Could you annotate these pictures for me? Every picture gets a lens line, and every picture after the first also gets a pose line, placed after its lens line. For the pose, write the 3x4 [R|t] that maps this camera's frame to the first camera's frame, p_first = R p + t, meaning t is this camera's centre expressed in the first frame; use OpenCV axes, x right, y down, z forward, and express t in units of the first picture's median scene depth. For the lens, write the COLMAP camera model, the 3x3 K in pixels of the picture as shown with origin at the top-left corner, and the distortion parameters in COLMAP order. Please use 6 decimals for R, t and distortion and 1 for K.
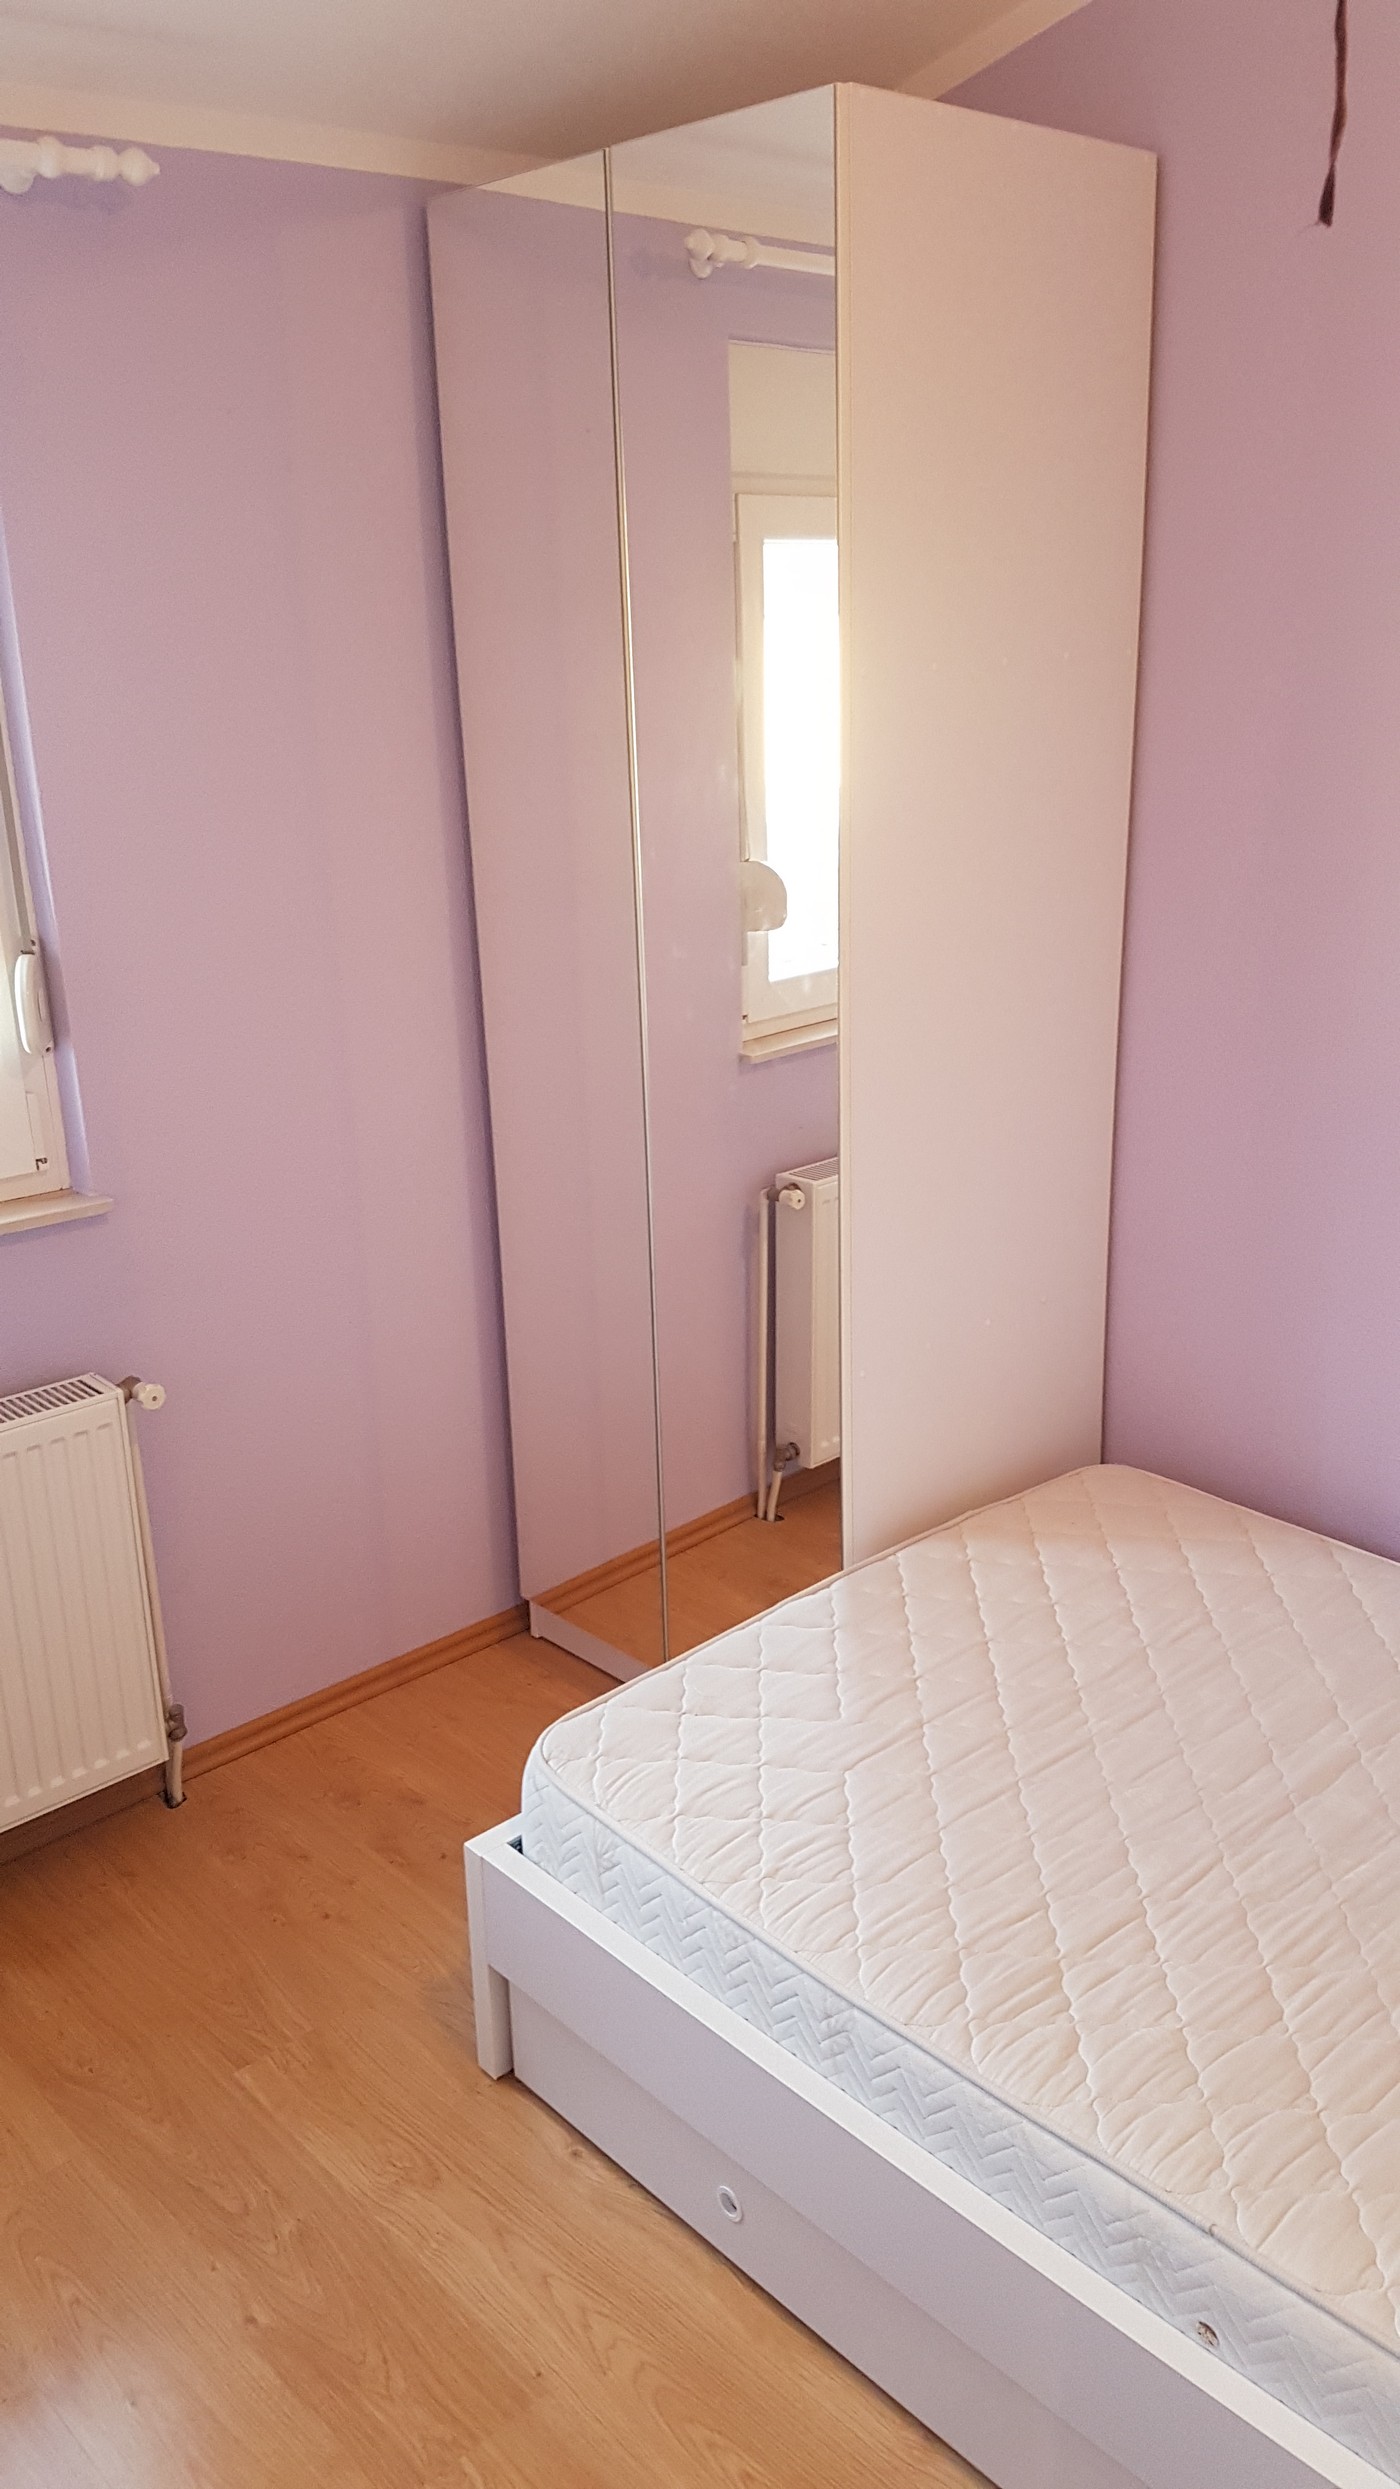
lens RADIAL K [[1981.0, 0, 700.0], [0, 1981.0, 1244.5], [0, 0, 1]] dist [0.213795, -0.262688]
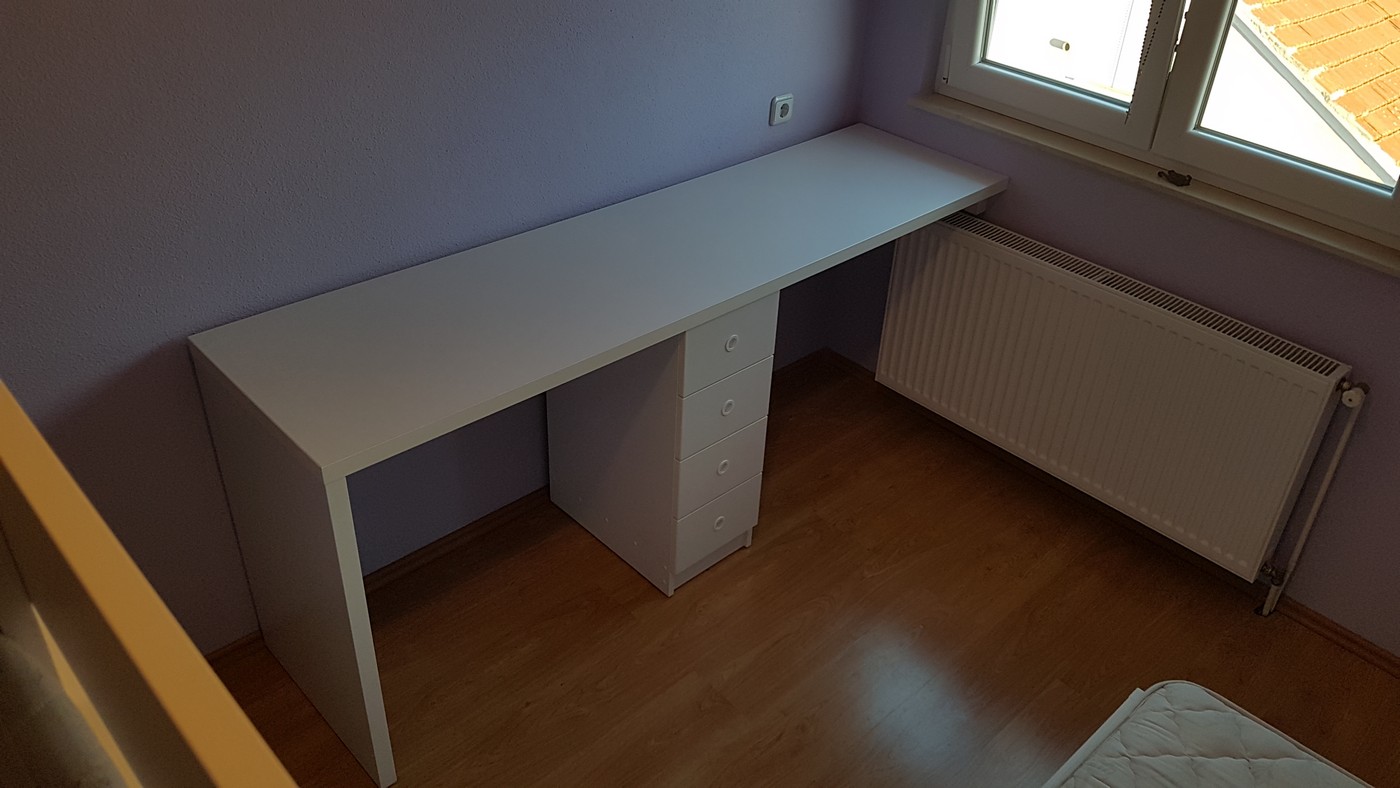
lens RADIAL K [[1114.3, 0, 700.0], [0, 1114.3, 394.0], [0, 0, 1]] dist [0.213795, -0.262688]
pose [[0.015478, 0.587624, -0.808986, 0.475857], [-0.342688, 0.763198, 0.547808, -0.266398], [0.939322, 0.268751, 0.213184, 0.402373]]
